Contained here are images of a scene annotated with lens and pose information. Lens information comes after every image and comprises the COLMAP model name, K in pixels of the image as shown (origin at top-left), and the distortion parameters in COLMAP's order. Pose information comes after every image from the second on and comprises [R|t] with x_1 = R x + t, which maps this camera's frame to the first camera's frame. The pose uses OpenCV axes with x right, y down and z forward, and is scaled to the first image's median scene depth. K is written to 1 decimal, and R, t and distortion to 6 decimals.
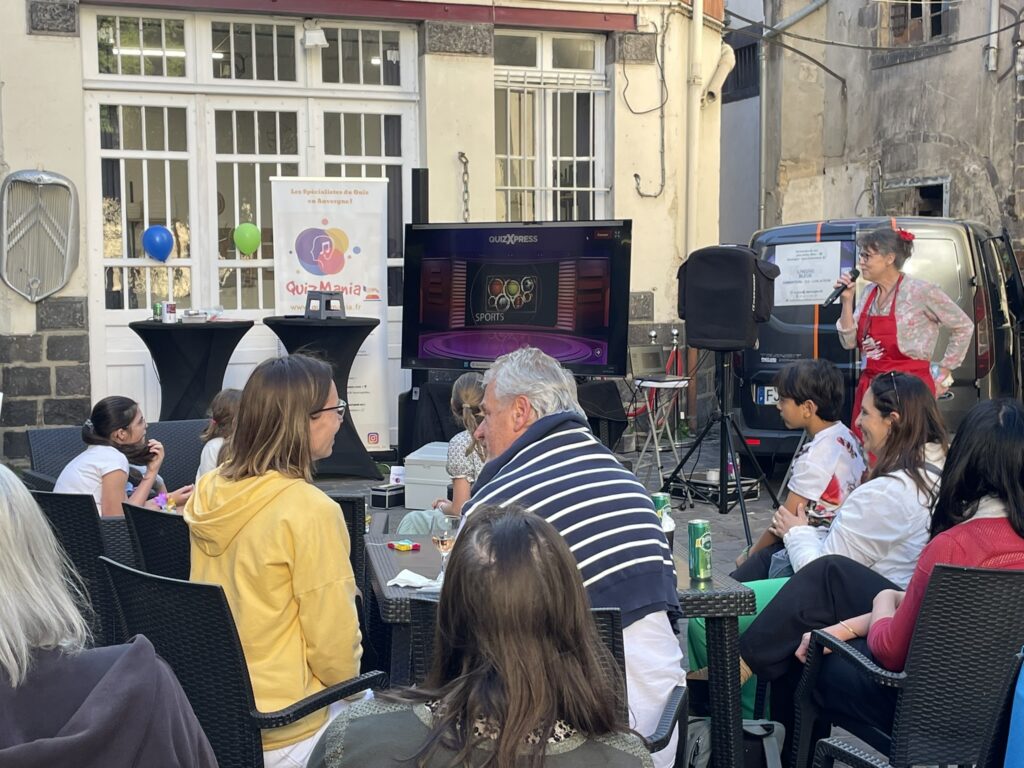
lens RADIAL K [[1505.9, 0, 512.0], [0, 1505.9, 384.0], [0, 0, 1]] dist [0.098477, -0.100503]
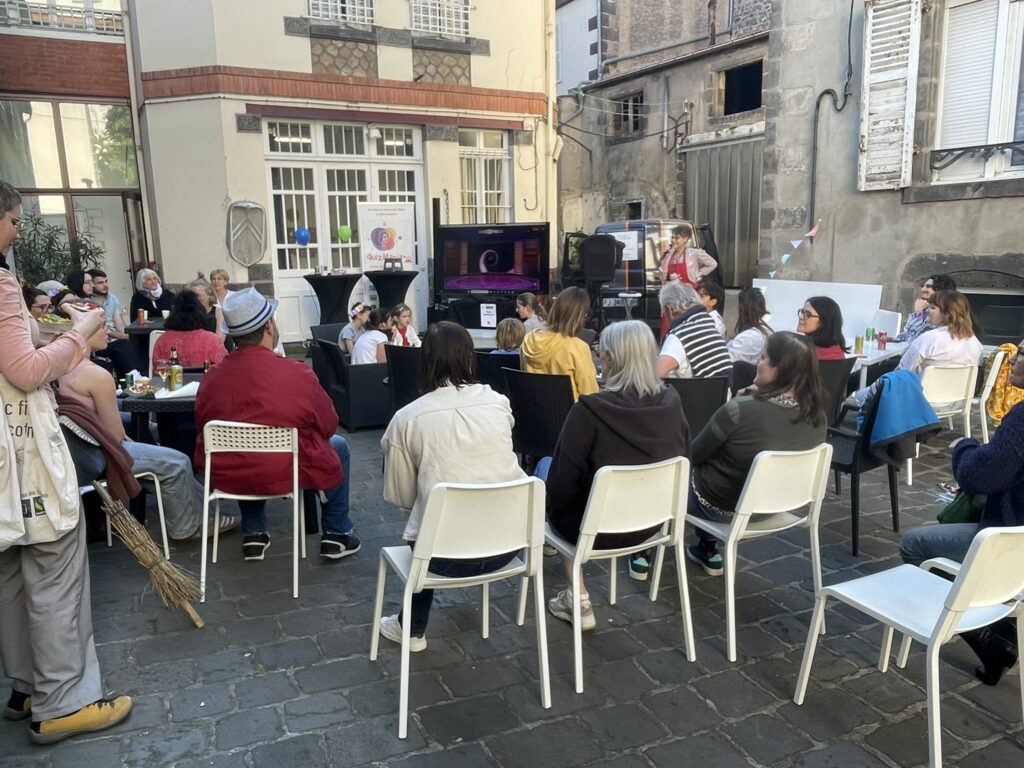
lens RADIAL K [[744.6, 0, 512.0], [0, 744.6, 384.0], [0, 0, 1]] dist [-0.003174, 0.001061]
pose [[0.989102, -0.043490, 0.140661, -0.100128], [0.027931, 0.993455, 0.110754, 0.001452], [-0.144557, -0.105618, 0.983844, -0.046773]]
